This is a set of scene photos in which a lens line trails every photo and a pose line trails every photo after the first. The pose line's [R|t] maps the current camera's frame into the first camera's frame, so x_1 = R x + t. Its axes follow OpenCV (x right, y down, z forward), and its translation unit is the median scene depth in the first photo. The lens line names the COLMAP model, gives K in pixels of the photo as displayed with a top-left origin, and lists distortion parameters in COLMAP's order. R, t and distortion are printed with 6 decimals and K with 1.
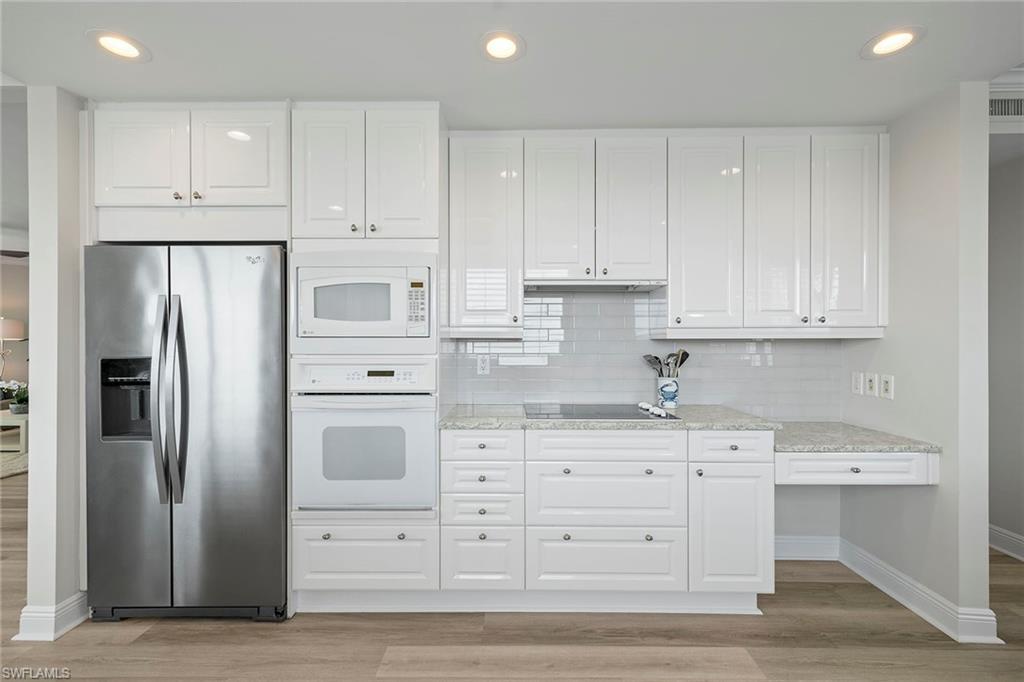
lens RADIAL K [[439.2, 0, 508.9], [0, 439.2, 342.6], [0, 0, 1]] dist [0.002583, 0.000402]
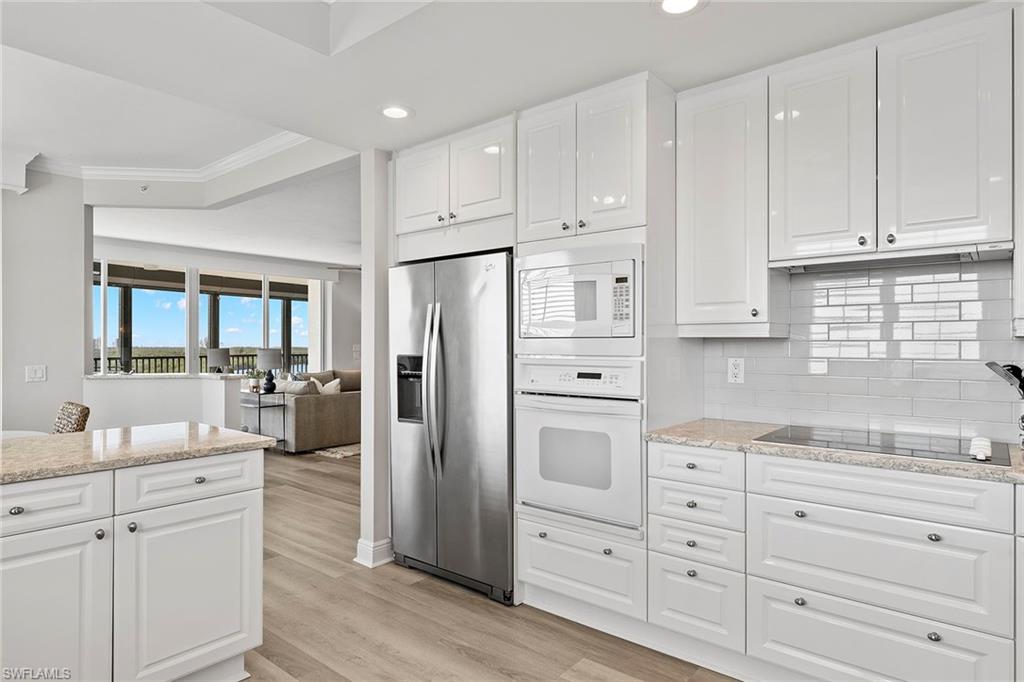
lens RADIAL K [[581.3, 0, 520.0], [0, 581.3, 337.8], [0, 0, 1]] dist [-0.003347, -0.002855]
pose [[0.778861, -0.006032, -0.627167, 0.382405], [0.004045, 0.999981, -0.004594, -0.006647], [0.627183, 0.001041, 0.778871, -0.074245]]
